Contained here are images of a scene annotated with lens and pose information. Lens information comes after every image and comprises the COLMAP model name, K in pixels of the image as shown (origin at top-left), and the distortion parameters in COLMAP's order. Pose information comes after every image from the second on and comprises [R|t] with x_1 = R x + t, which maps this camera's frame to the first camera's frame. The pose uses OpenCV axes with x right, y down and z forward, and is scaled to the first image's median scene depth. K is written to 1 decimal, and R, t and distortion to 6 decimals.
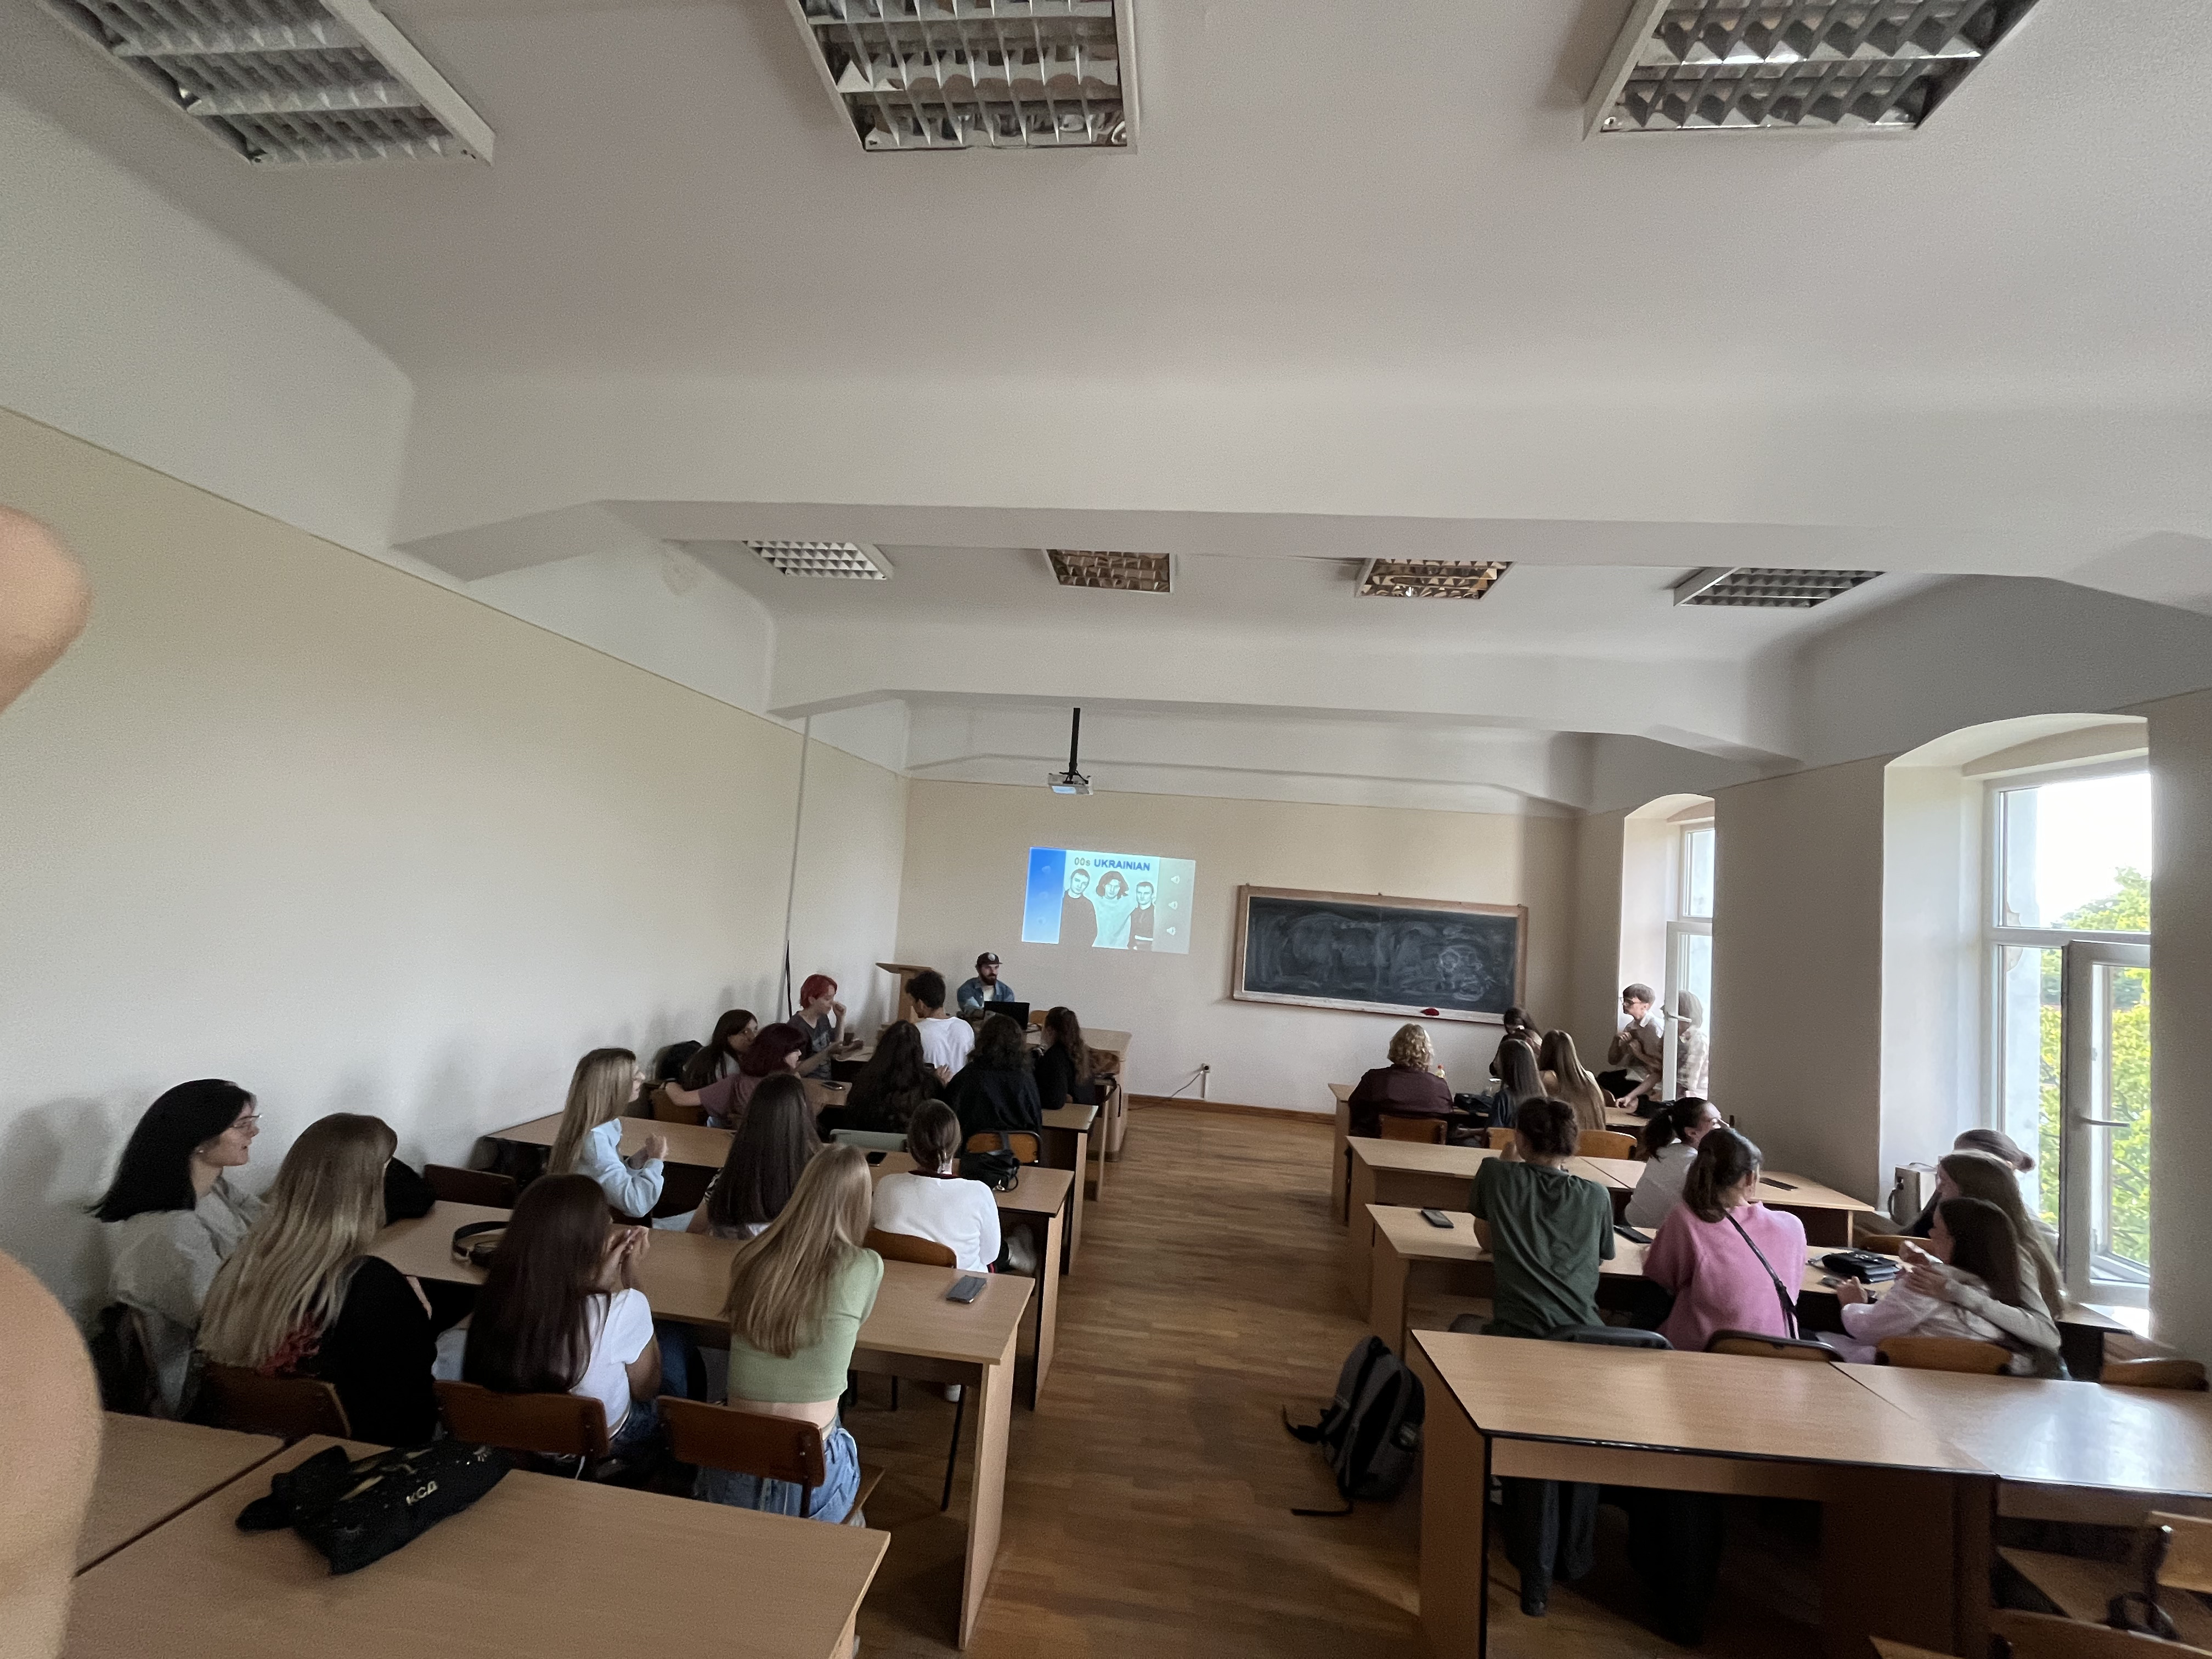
lens RADIAL K [[896.9, 0, 1097.2], [0, 896.9, 831.6], [0, 0, 1]] dist [-0.000718, -0.000309]
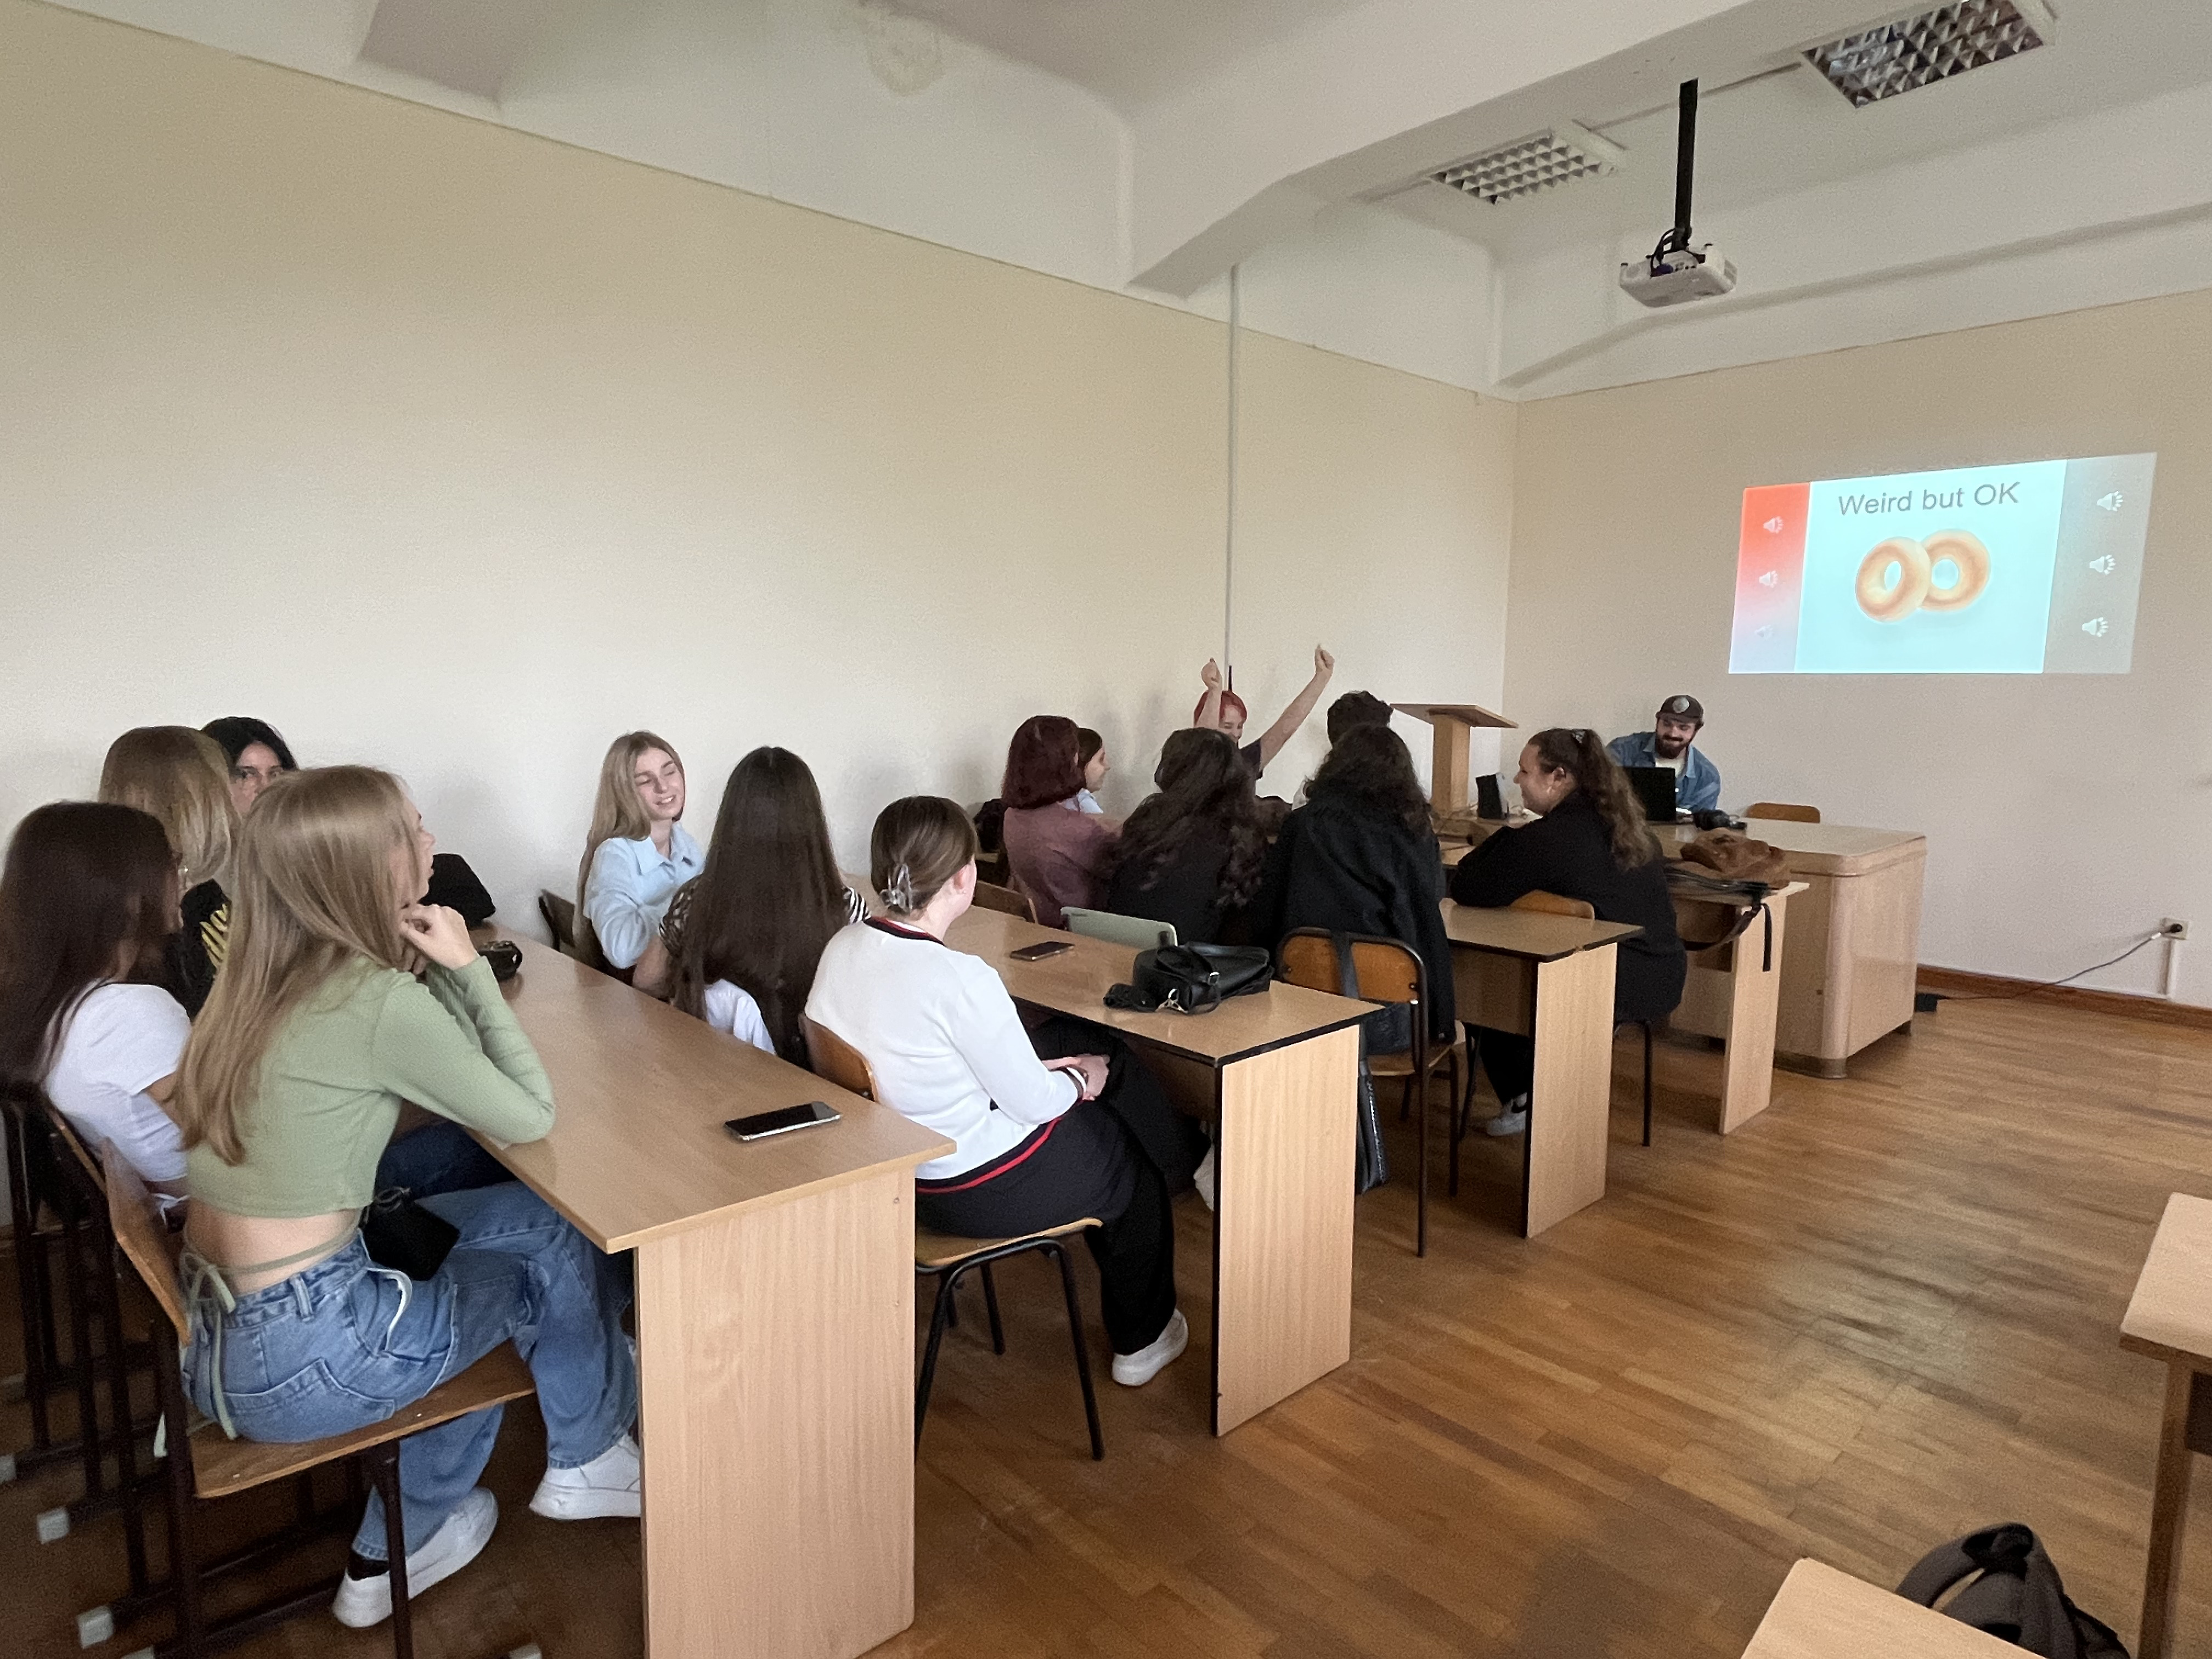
lens RADIAL K [[1270.7, 0, 1099.0], [0, 1270.7, 822.6], [0, 0, 1]] dist [0.000606, -0.001209]
pose [[0.746393, 0.007709, -0.665460, 0.191015], [0.092615, 0.989000, 0.115336, 0.123515], [0.659029, -0.147717, 0.737469, 0.271891]]
